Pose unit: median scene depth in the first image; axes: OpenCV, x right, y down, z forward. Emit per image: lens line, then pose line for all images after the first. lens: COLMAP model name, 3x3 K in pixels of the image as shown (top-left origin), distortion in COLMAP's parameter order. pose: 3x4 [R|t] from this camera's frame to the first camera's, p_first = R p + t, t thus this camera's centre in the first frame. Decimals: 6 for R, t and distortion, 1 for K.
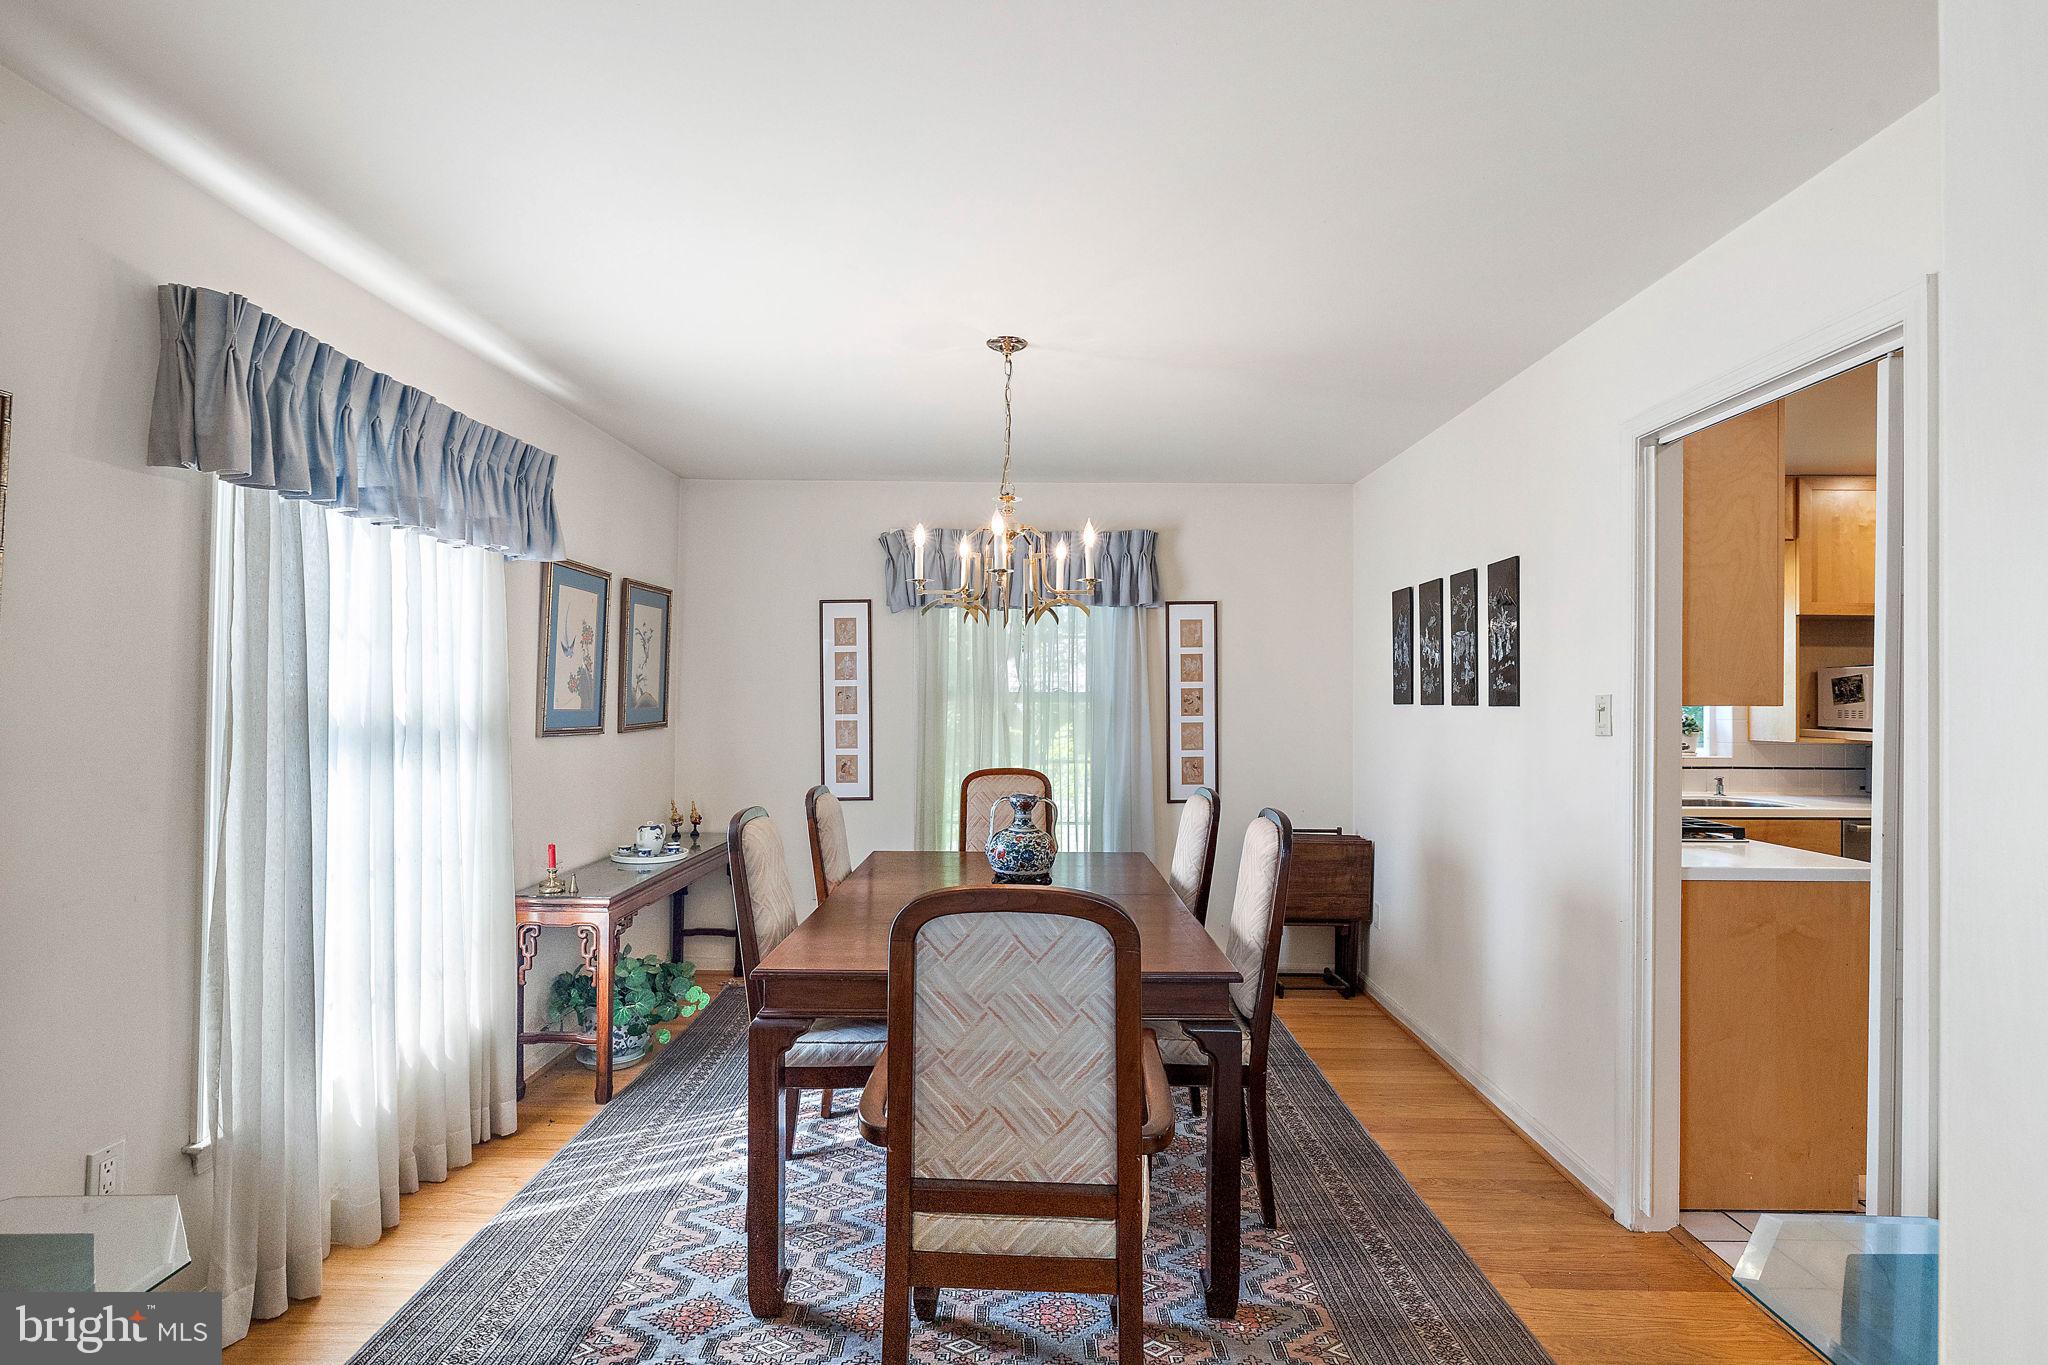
lens RADIAL K [[895.0, 0, 1032.4], [0, 895.0, 698.4], [0, 0, 1]] dist [0.000623, 0.000358]
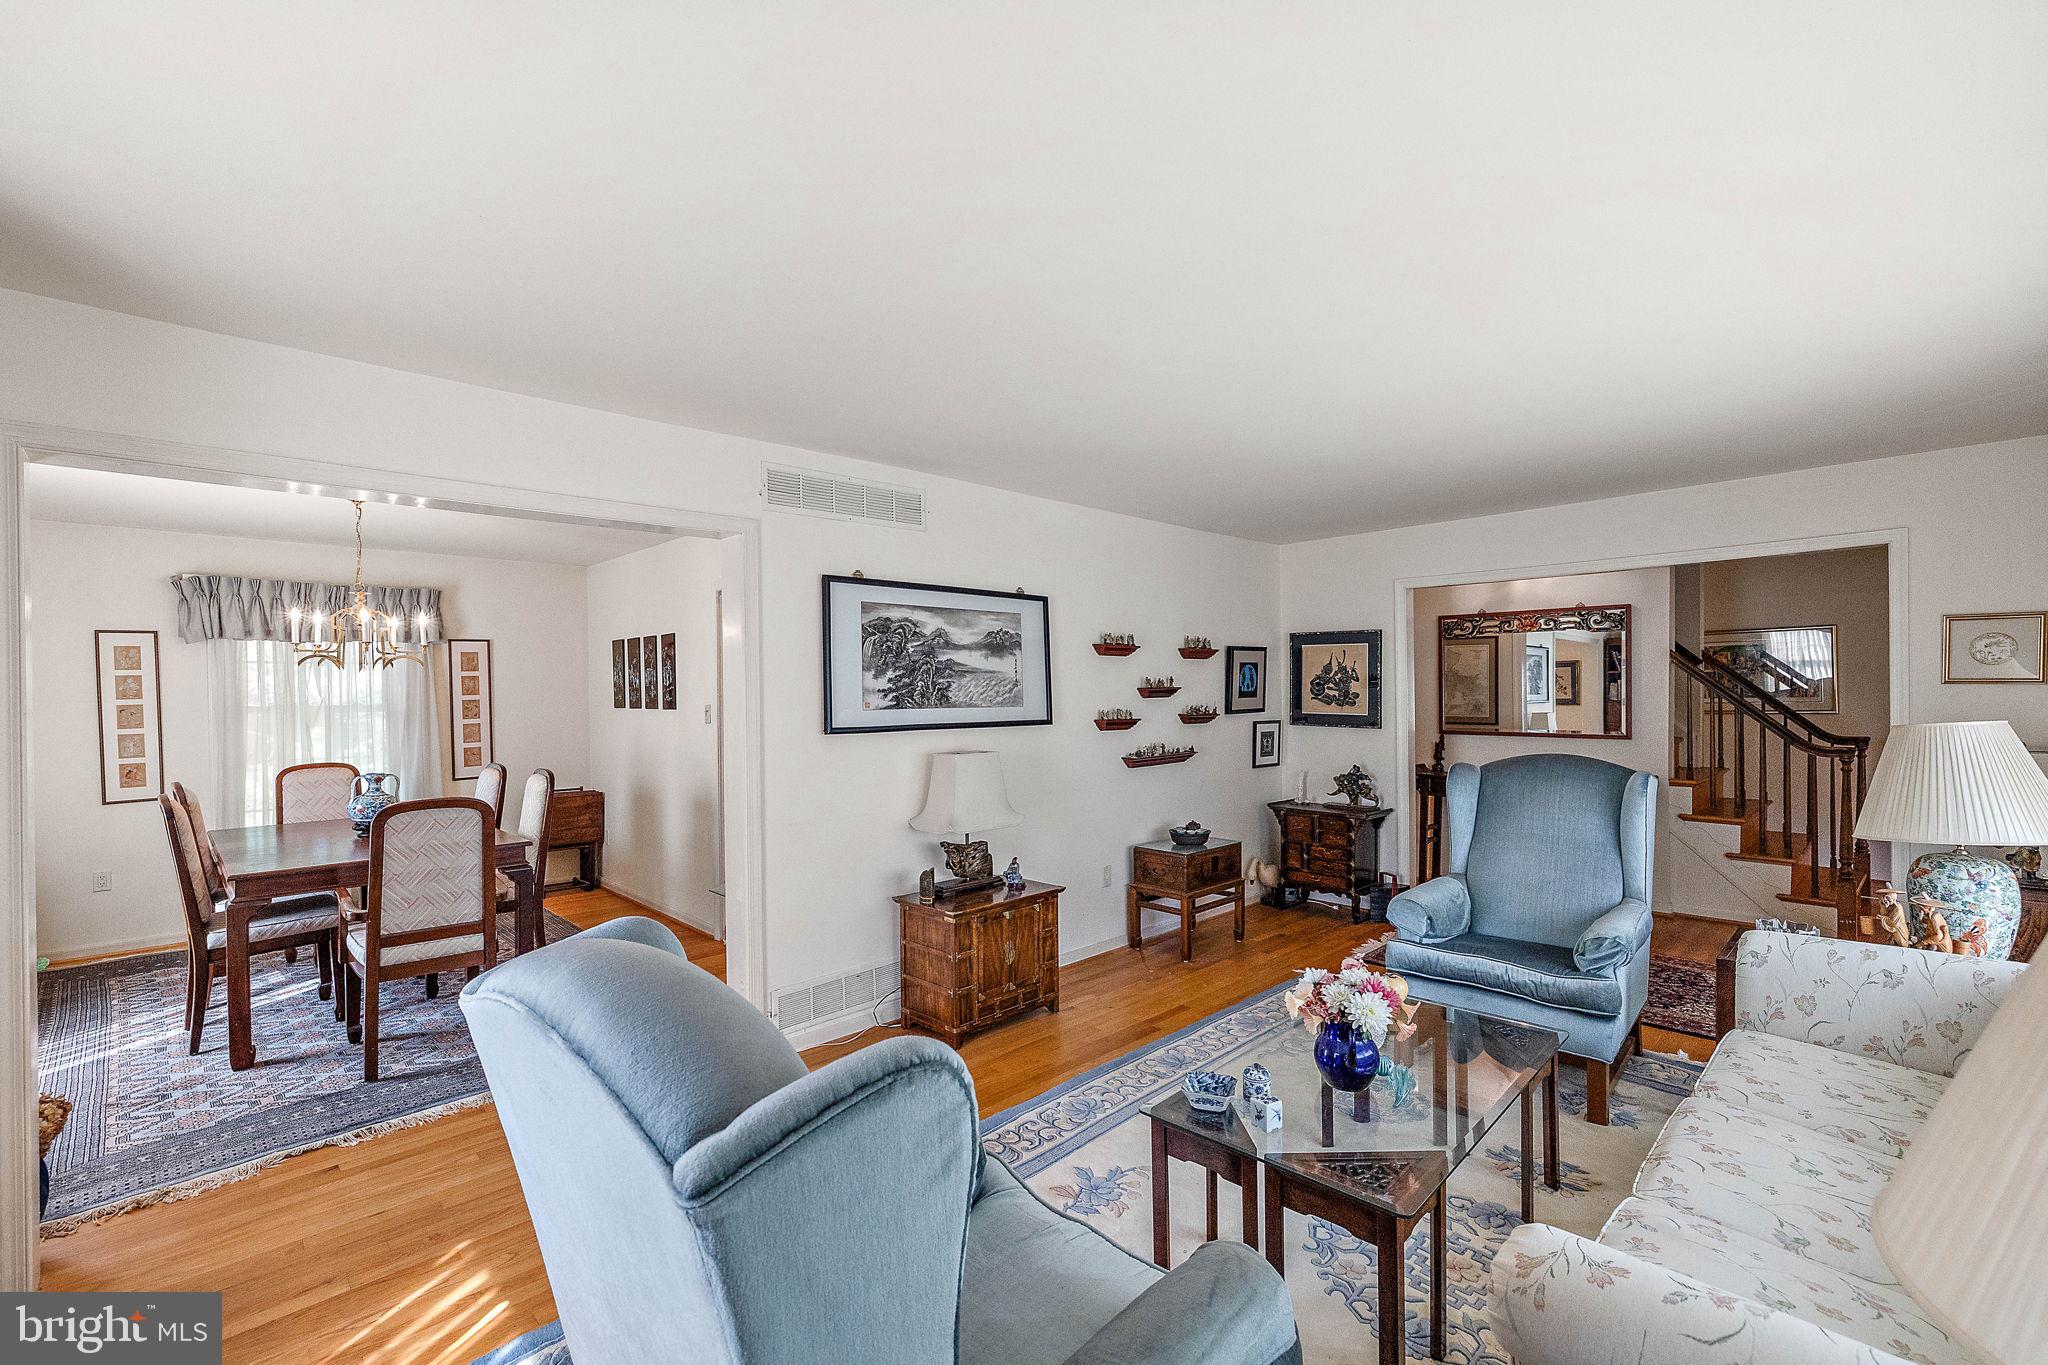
lens RADIAL K [[895.0, 0, 1033.1], [0, 895.0, 697.0], [0, 0, 1]] dist [0.000623, 0.000358]
pose [[0.699717, -0.019741, 0.714147, -0.257476], [0.011939, 0.999802, 0.015940, -0.033304], [-0.714320, -0.002628, 0.699814, -0.773222]]
